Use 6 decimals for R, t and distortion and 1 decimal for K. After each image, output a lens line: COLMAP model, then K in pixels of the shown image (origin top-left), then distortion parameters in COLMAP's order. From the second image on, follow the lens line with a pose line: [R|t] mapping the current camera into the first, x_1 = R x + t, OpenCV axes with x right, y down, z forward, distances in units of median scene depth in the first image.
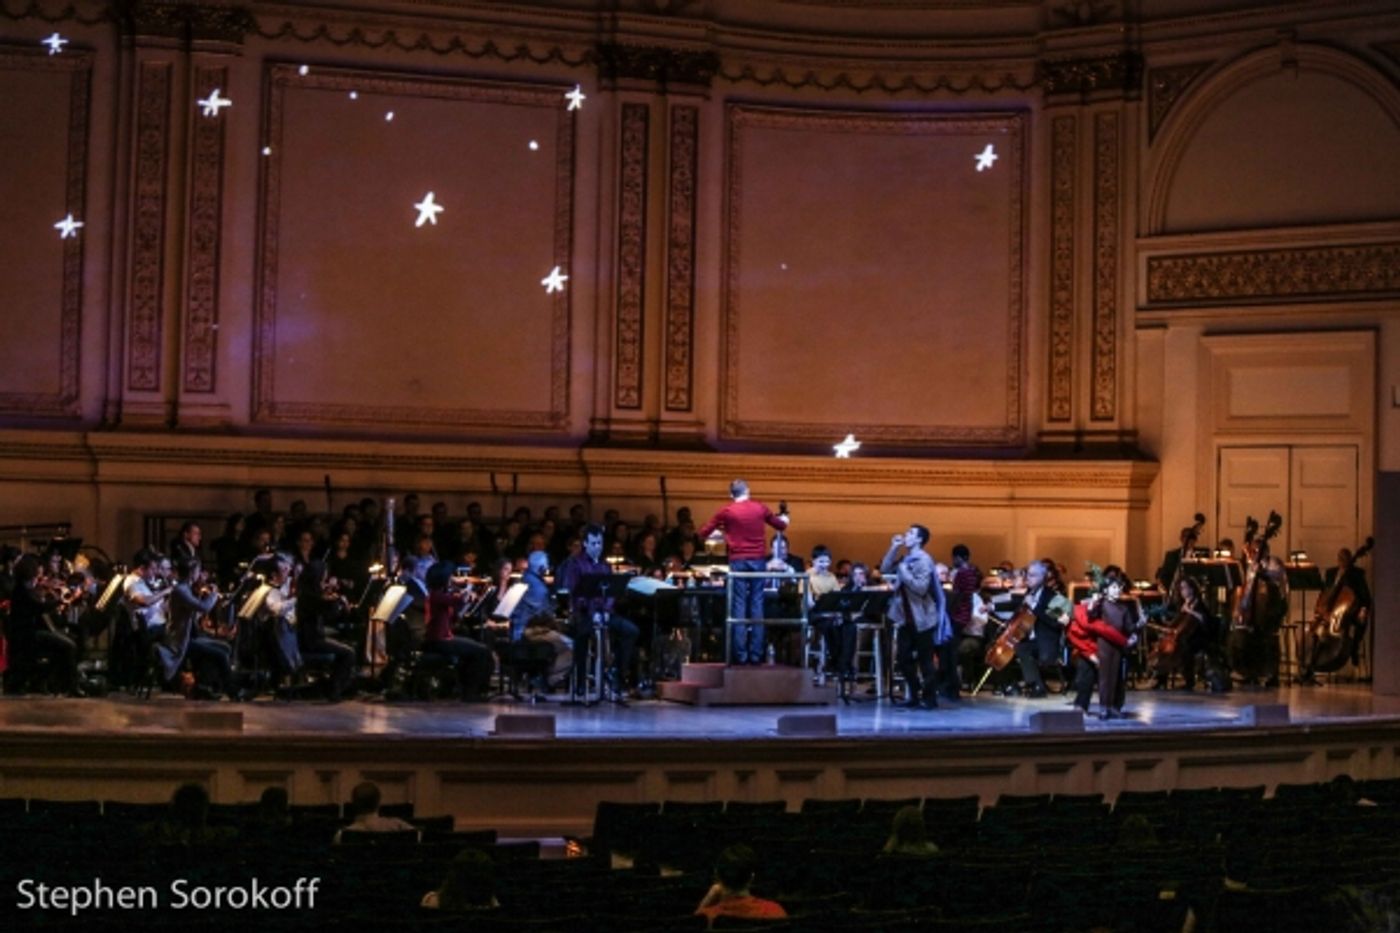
lens RADIAL K [[2849.4, 0, 700.0], [0, 2849.4, 466.5], [0, 0, 1]] dist [-0.316035, 0.224607]
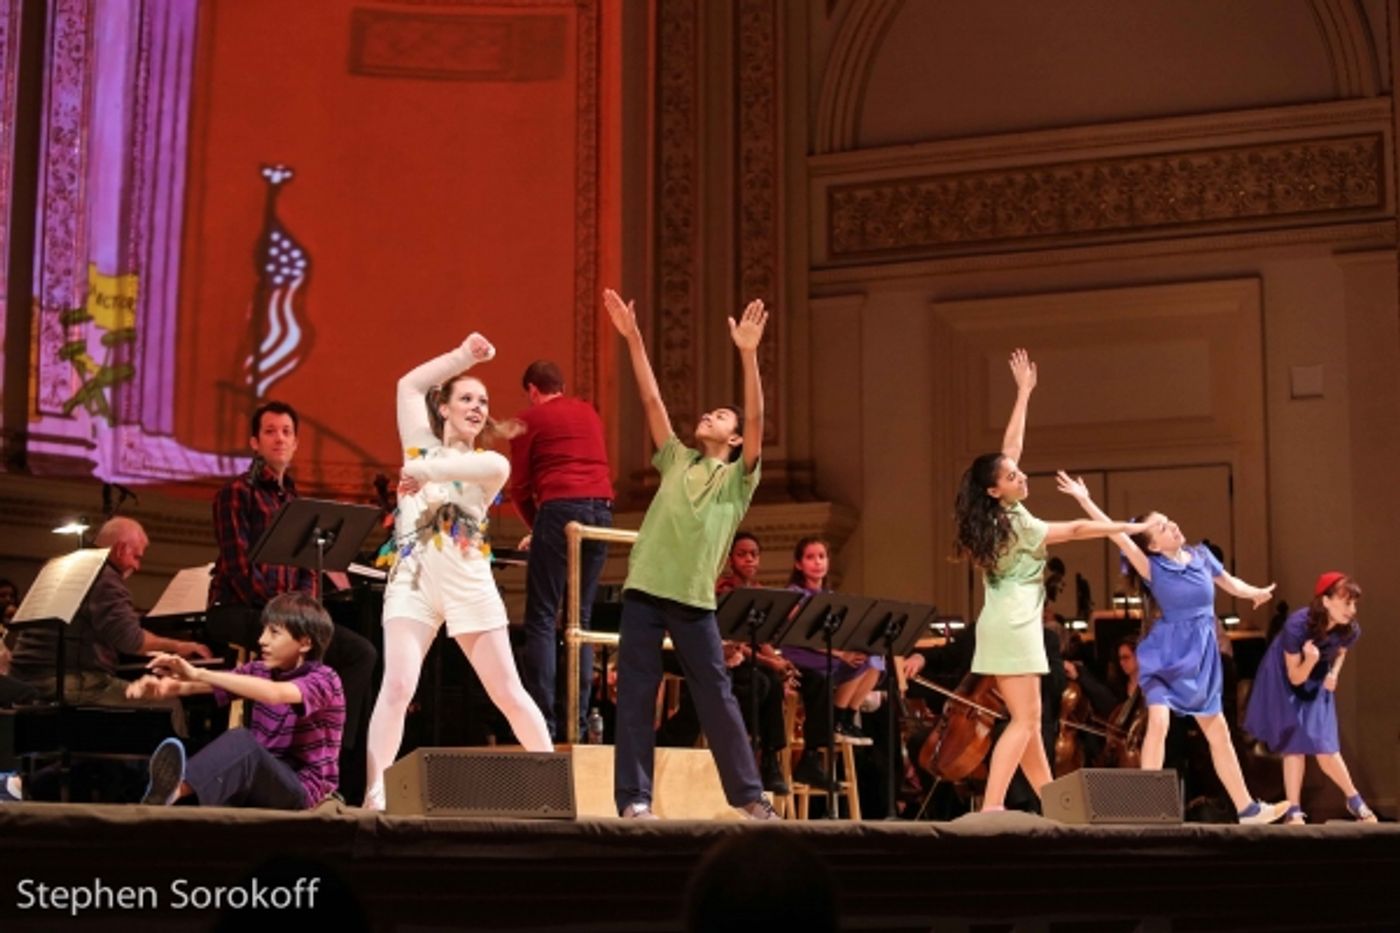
lens RADIAL K [[2849.4, 0, 700.0], [0, 2849.4, 466.5], [0, 0, 1]] dist [-0.316035, 0.224607]
pose [[0.930506, 0.026770, 0.365297, -0.096191], [0.013571, 0.994121, -0.107421, 0.054867], [-0.366025, 0.104914, 0.924672, 0.433873]]
